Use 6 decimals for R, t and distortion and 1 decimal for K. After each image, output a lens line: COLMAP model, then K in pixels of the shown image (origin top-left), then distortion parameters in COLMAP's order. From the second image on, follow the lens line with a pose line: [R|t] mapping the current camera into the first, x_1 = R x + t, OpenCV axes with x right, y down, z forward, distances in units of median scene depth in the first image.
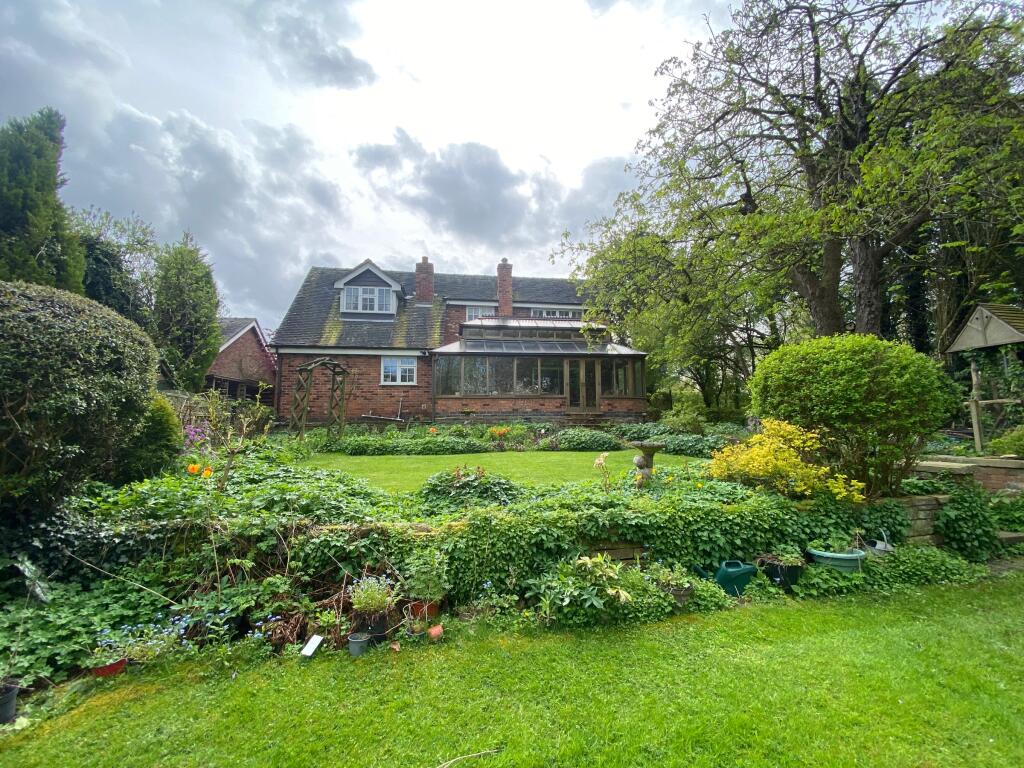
lens RADIAL K [[412.7, 0, 513.7], [0, 412.7, 385.3], [0, 0, 1]] dist [-0.013688, -0.004967]
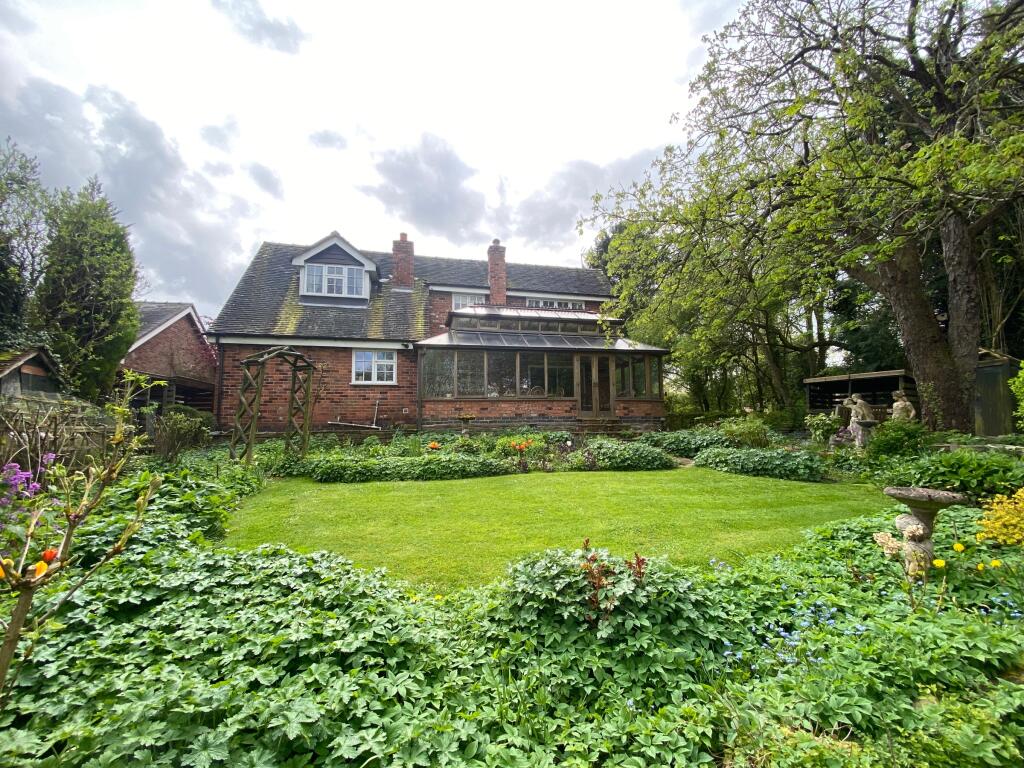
lens RADIAL K [[412.7, 0, 510.8], [0, 412.7, 385.0], [0, 0, 1]] dist [-0.013688, -0.004967]
pose [[0.995905, 0.004452, 0.090294, -0.083122], [-0.004241, 0.999988, -0.002532, 0.000869], [-0.090305, 0.002139, 0.995912, 0.162694]]
